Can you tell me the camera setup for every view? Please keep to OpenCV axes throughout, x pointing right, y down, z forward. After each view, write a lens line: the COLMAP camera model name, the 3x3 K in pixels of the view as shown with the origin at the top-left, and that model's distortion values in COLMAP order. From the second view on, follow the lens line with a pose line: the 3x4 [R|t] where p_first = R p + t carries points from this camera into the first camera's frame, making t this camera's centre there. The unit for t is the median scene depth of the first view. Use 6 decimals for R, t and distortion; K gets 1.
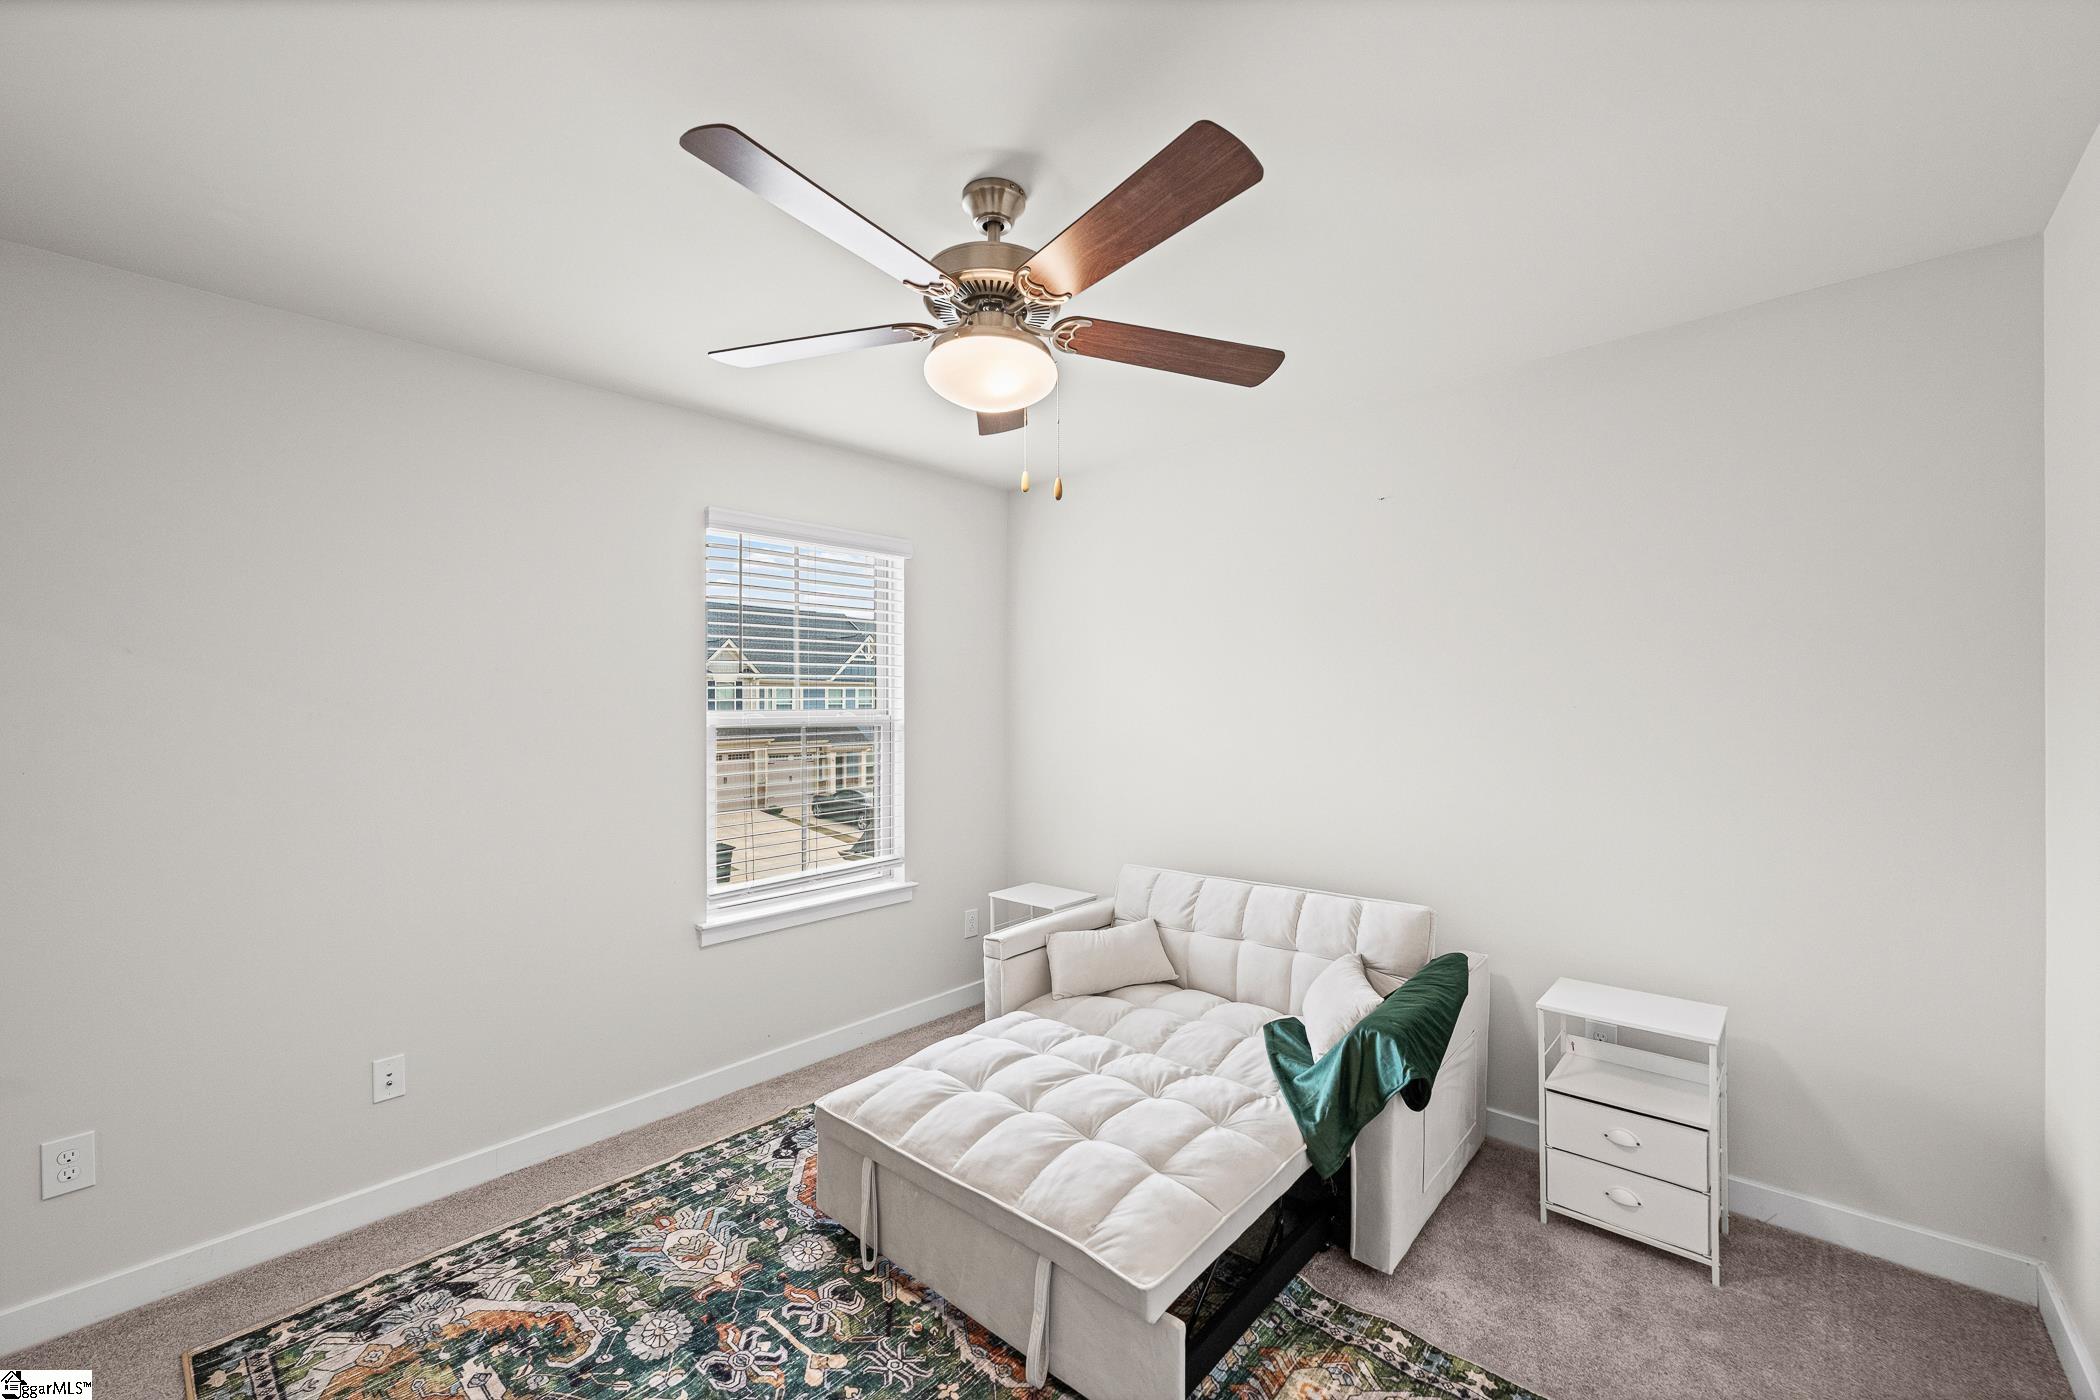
lens RADIAL K [[846.3, 0, 1050.7], [0, 846.3, 693.9], [0, 0, 1]] dist [-0.000968, -0.000130]
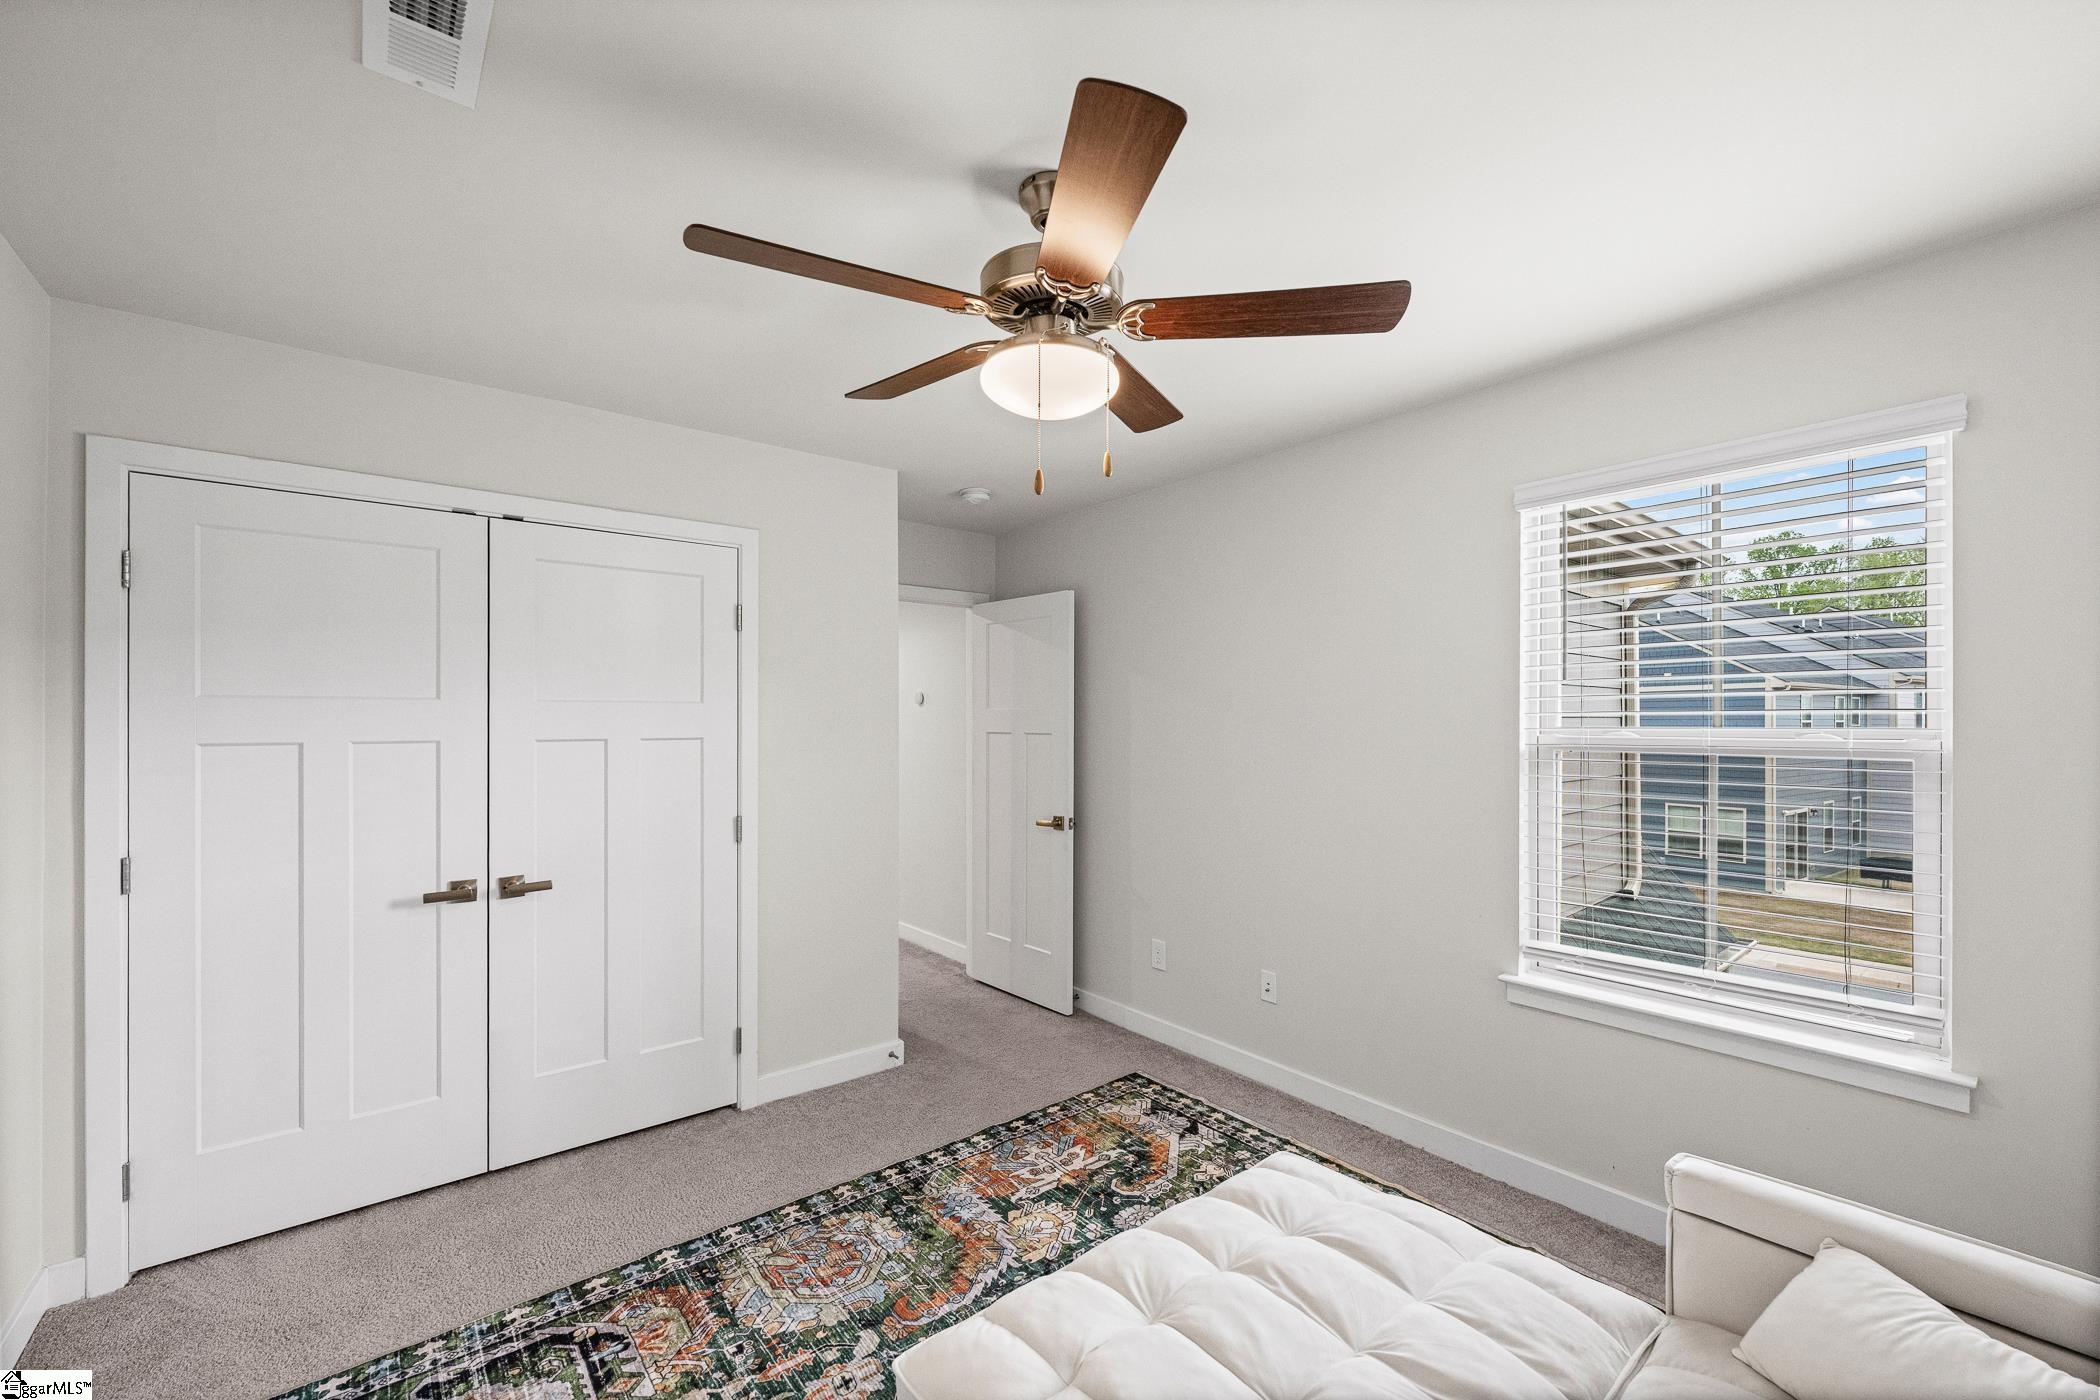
lens RADIAL K [[846.3, 0, 1054.2], [0, 846.3, 704.8], [0, 0, 1]] dist [-0.000968, -0.000130]
pose [[-0.153688, -0.013176, -0.988032, 0.742556], [0.009710, 0.999843, -0.014844, 0.009079], [0.988072, -0.011876, -0.153536, 0.988538]]
